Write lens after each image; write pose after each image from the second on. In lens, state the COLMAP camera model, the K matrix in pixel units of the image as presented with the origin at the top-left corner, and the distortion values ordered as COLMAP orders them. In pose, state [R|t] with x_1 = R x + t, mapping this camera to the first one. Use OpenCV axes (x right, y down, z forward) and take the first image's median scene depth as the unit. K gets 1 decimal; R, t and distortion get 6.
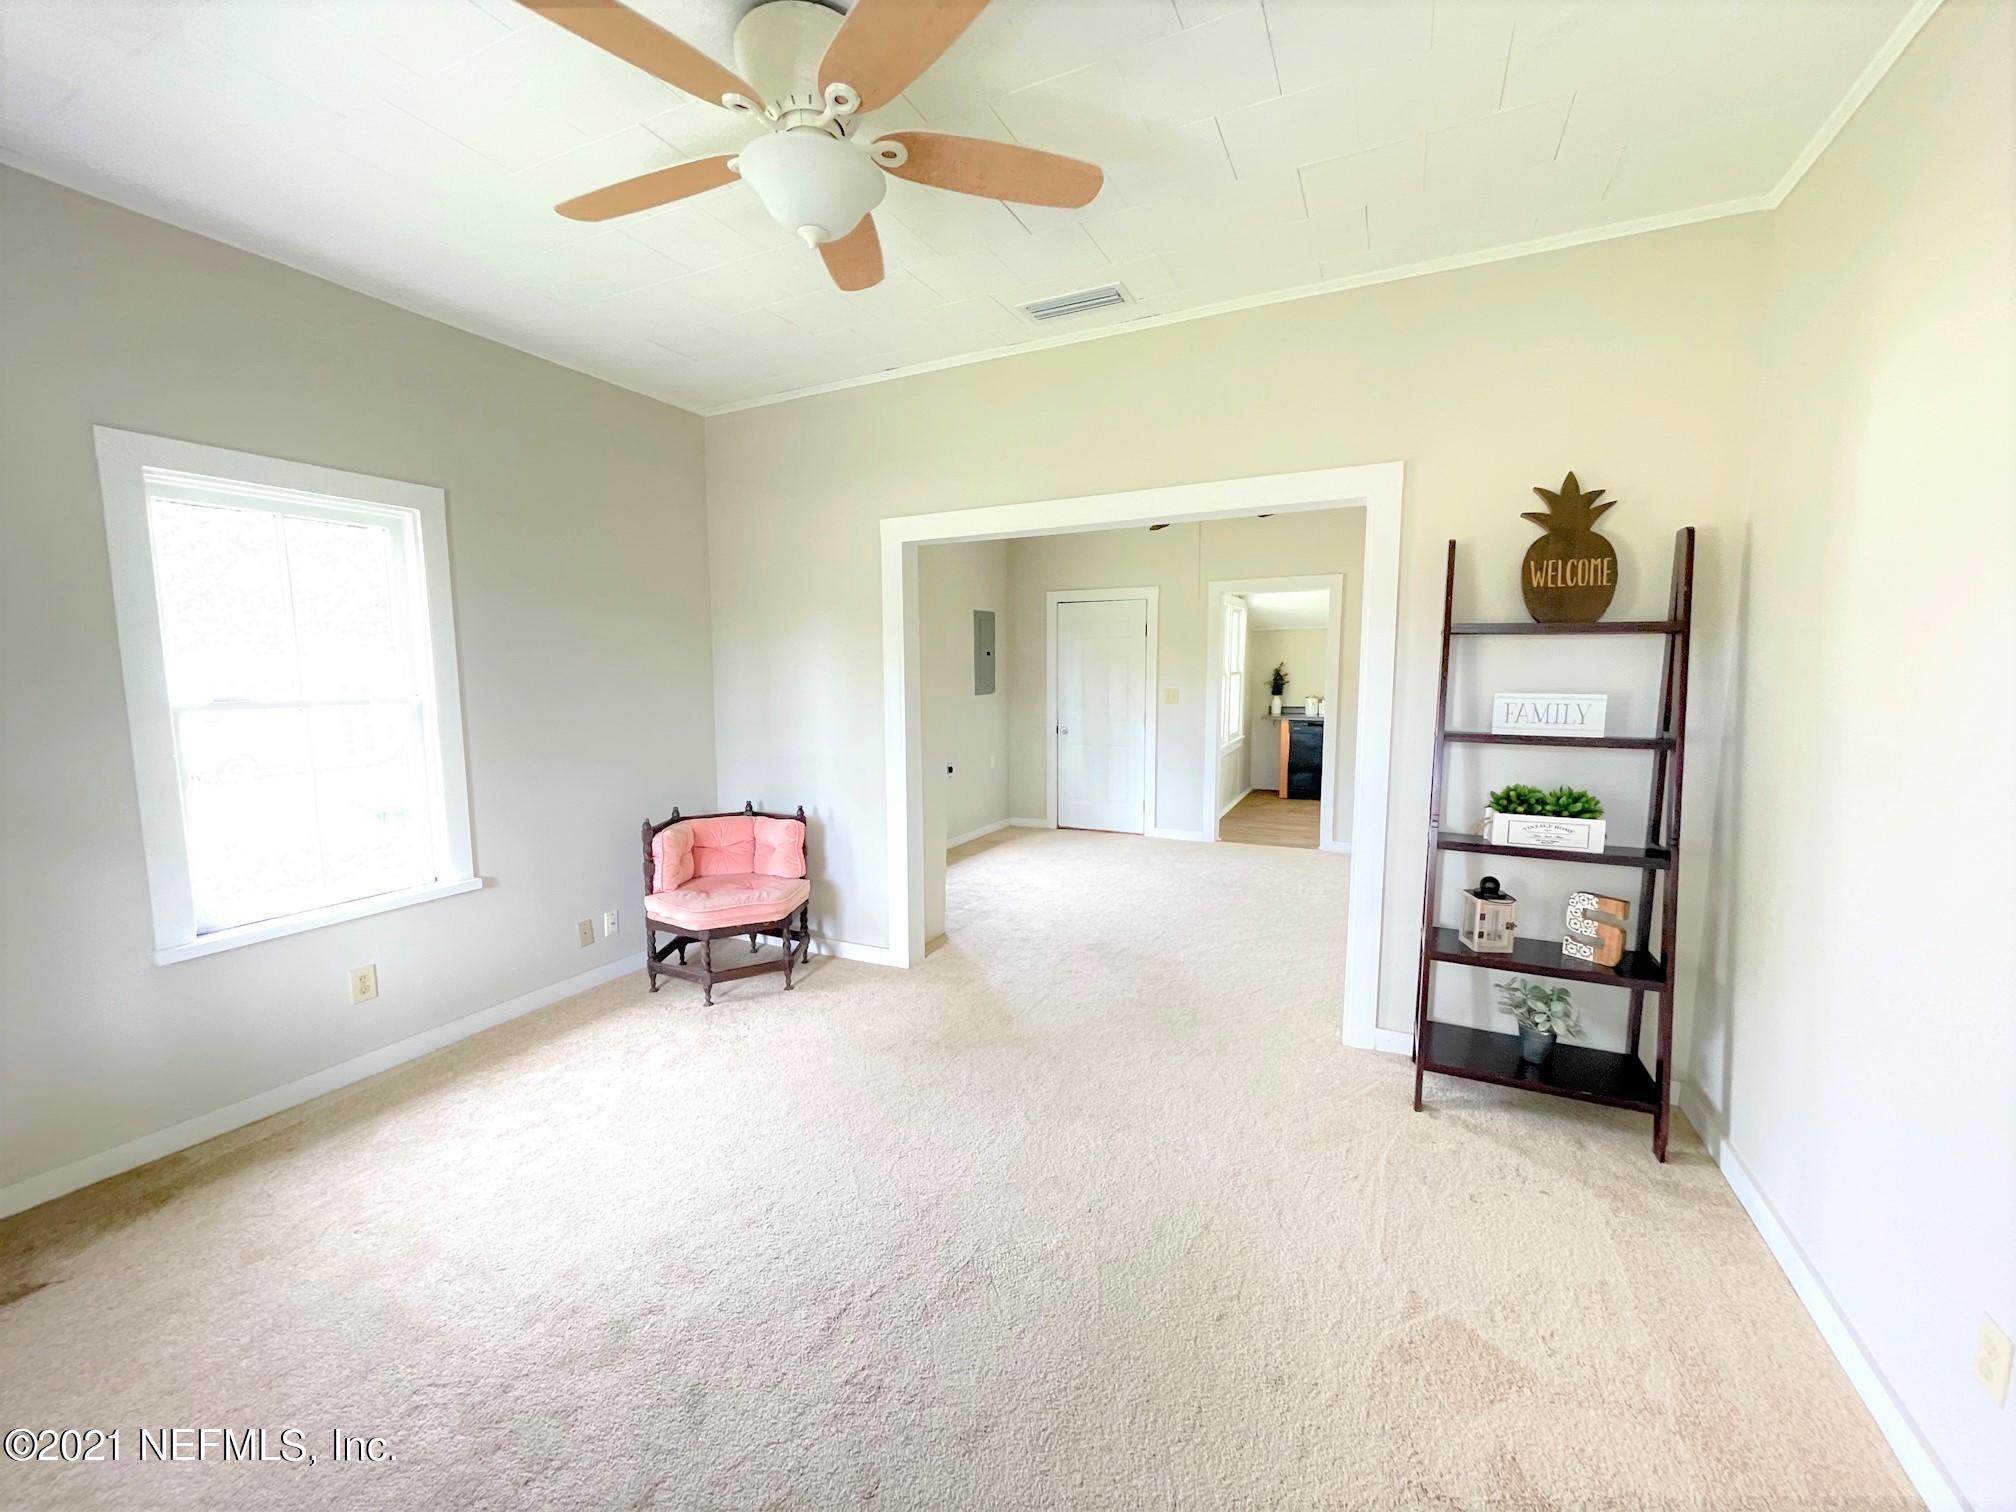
lens RADIAL K [[818.7, 0, 1008.3], [0, 818.7, 761.9], [0, 0, 1]] dist [0.003979, 0.000122]
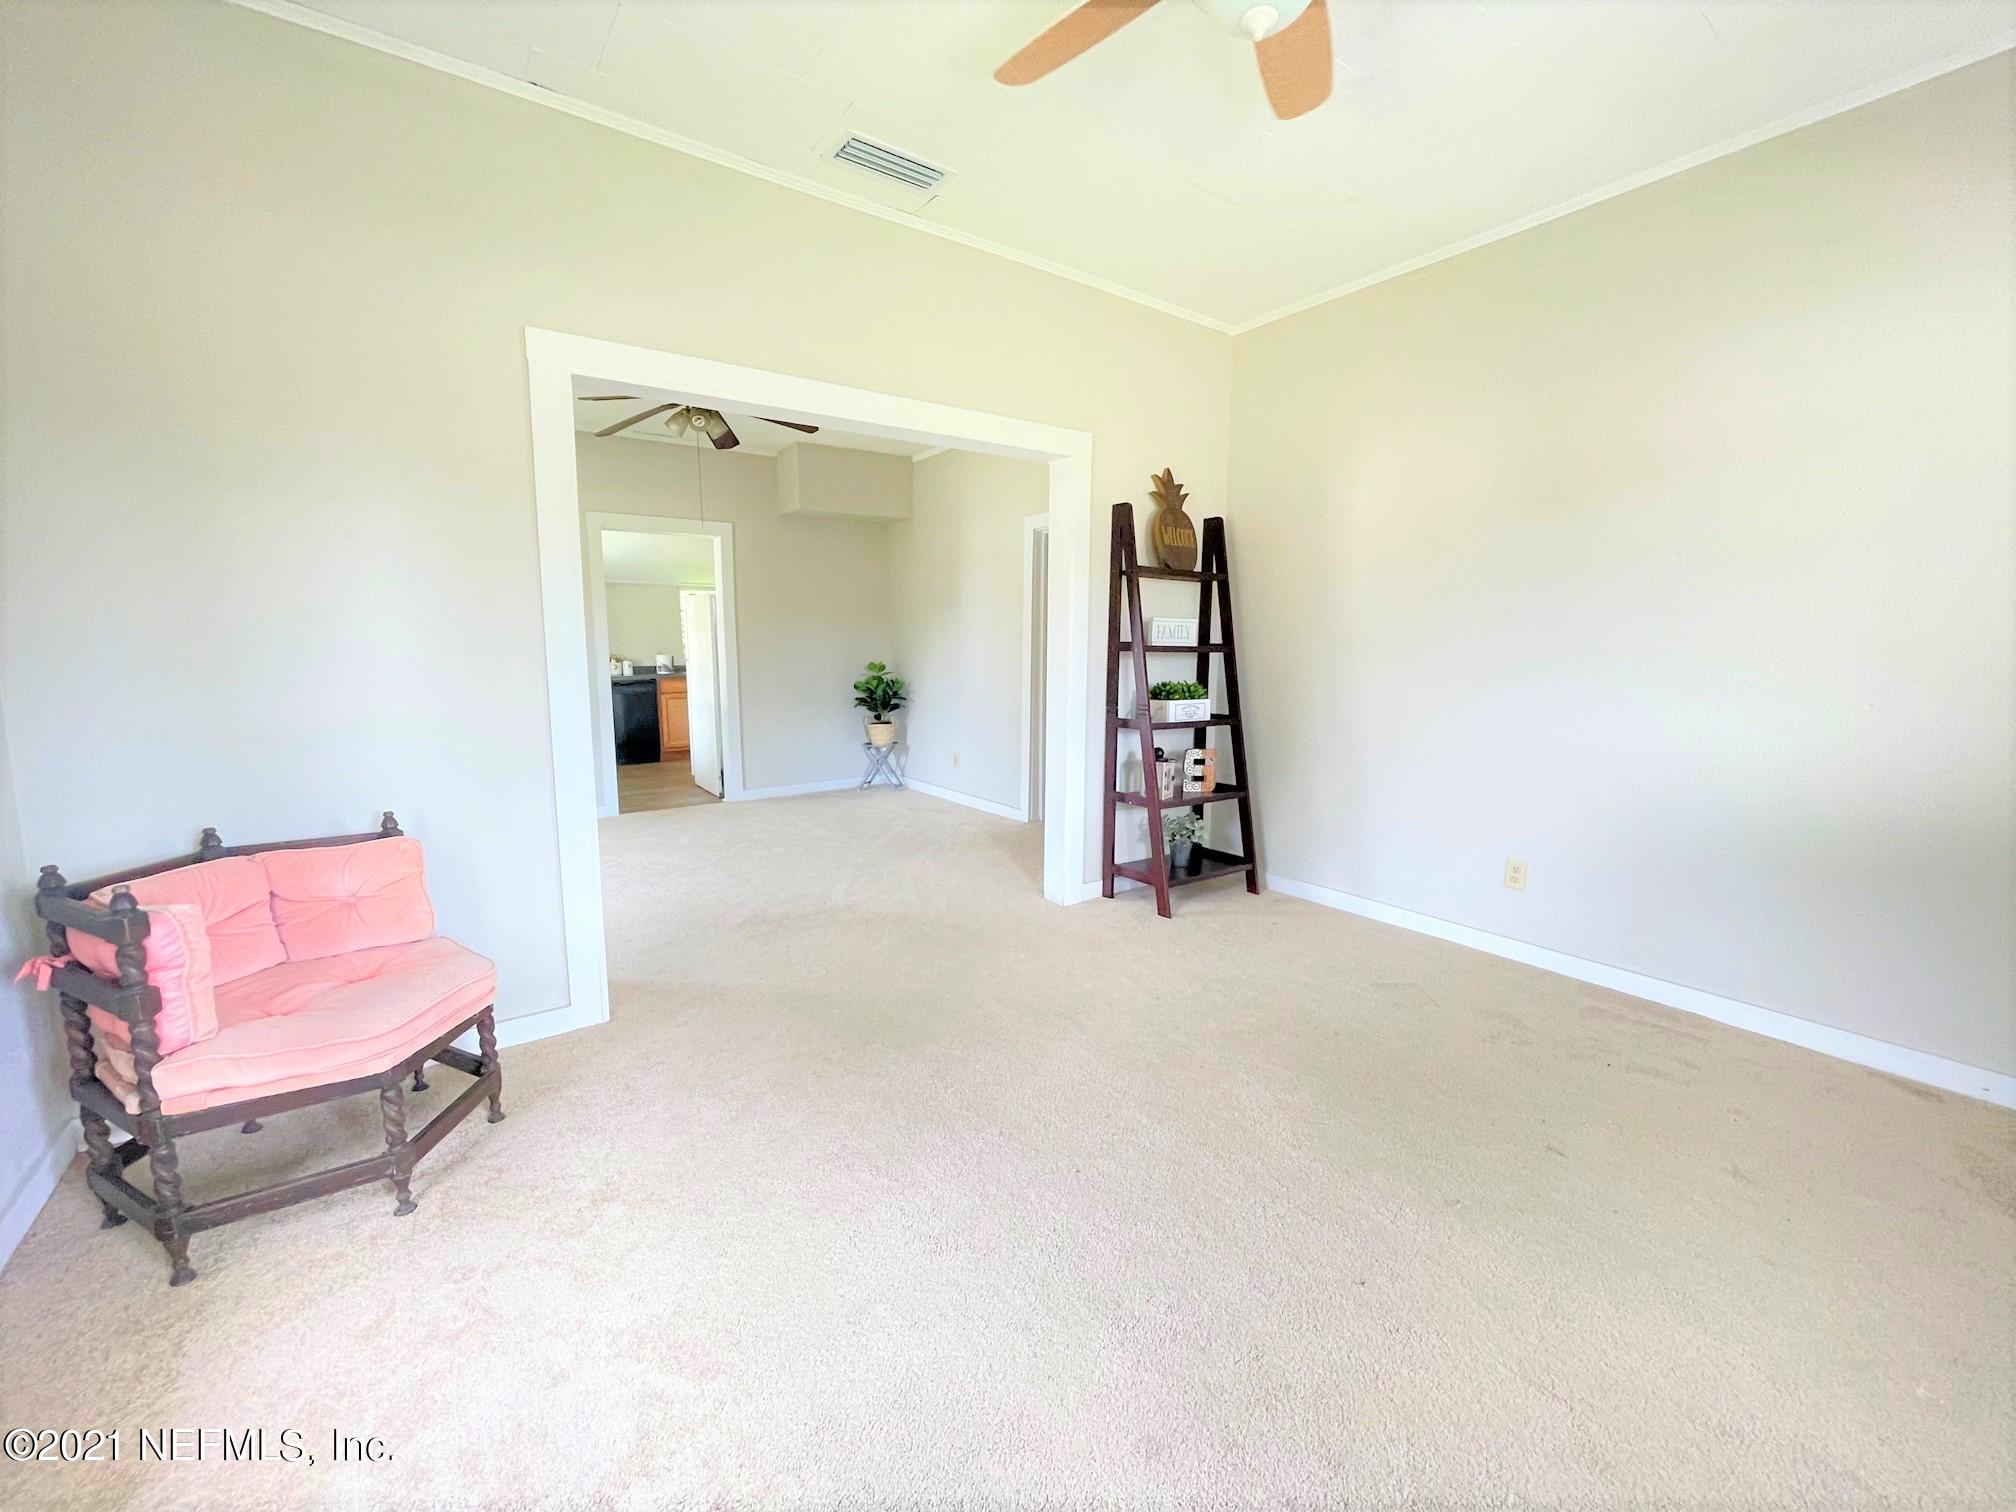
lens RADIAL K [[818.7, 0, 1005.4], [0, 818.7, 759.3], [0, 0, 1]] dist [0.003979, 0.000122]
pose [[0.472522, -0.116958, 0.873524, -0.750033], [0.095140, 0.992132, 0.081374, 0.018861], [-0.876169, 0.044656, 0.479932, 0.527426]]
